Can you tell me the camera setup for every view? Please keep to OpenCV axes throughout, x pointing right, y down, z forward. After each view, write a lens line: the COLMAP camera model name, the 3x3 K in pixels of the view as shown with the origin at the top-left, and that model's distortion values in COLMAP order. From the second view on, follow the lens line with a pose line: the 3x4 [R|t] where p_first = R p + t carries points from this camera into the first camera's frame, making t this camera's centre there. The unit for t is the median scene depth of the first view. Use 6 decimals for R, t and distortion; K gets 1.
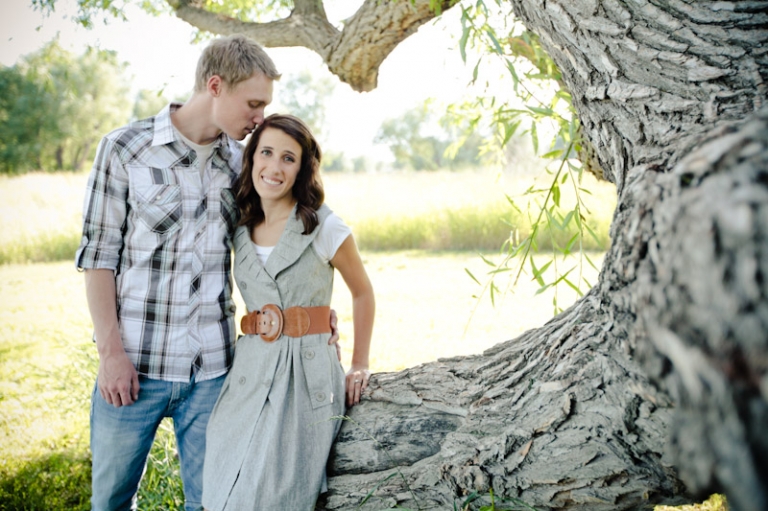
lens RADIAL K [[758.8, 0, 384.0], [0, 758.8, 255.5], [0, 0, 1]] dist [-0.095559, 0.525661]
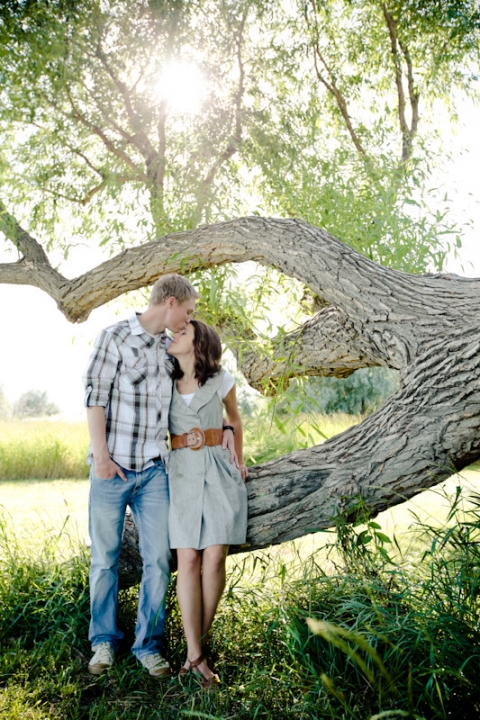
lens RADIAL K [[711.3, 0, 240.1], [0, 711.3, 338.5], [0, 0, 1]] dist [-0.095559, 0.525661]
pose [[0.877242, 0.057876, 0.476546, -1.079263], [0.051483, 0.975638, -0.213262, 0.275626], [-0.477279, 0.211617, 0.852891, -0.609665]]
